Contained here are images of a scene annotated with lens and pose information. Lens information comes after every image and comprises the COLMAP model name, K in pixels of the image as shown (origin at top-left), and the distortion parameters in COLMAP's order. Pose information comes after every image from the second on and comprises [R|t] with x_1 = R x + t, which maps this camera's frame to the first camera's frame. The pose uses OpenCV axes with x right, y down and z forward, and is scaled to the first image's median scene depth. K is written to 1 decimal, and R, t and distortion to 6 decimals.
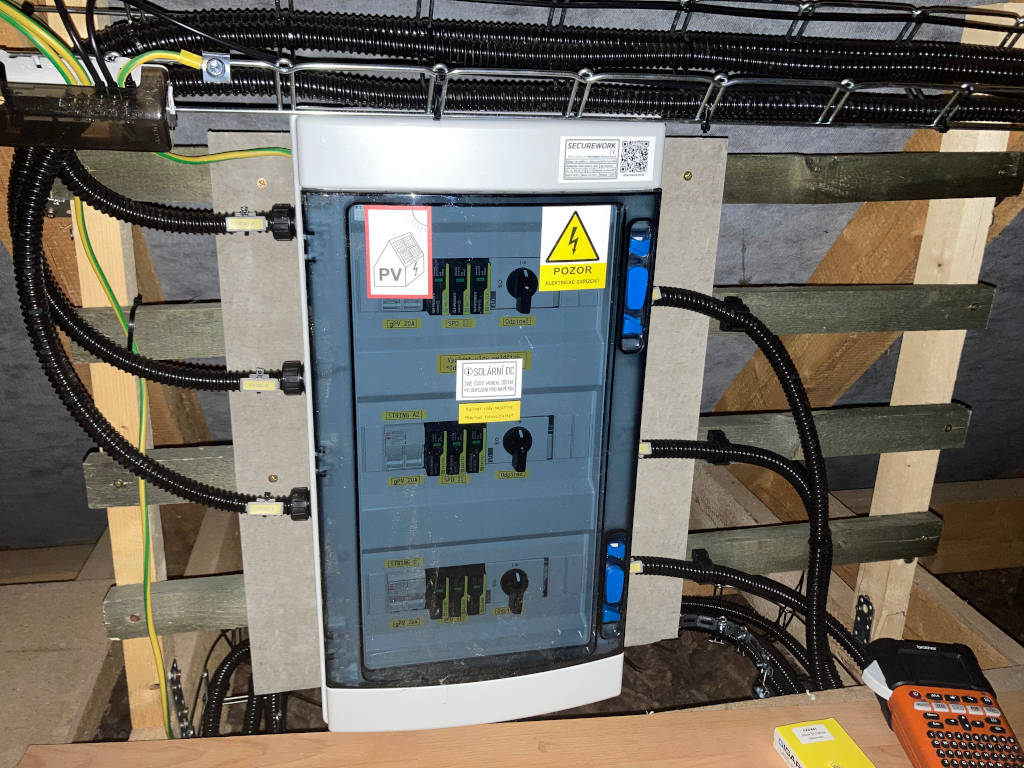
lens RADIAL K [[841.1, 0, 512.0], [0, 841.1, 384.0], [0, 0, 1]] dist [0.063363, -0.087656]
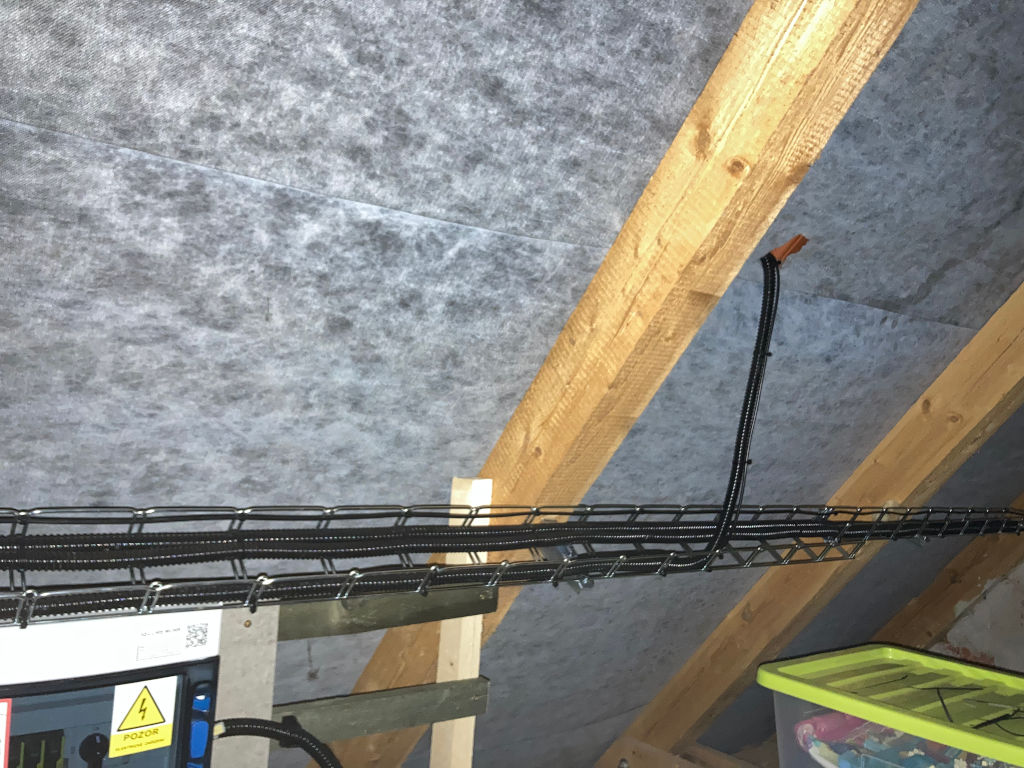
lens RADIAL K [[841.1, 0, 512.0], [0, 841.1, 384.0], [0, 0, 1]] dist [0.063363, -0.087656]
pose [[0.899570, 0.051571, 0.433721, -0.004277], [0.108657, 0.935365, -0.336581, -0.134281], [-0.423045, 0.349905, 0.835823, -0.405156]]
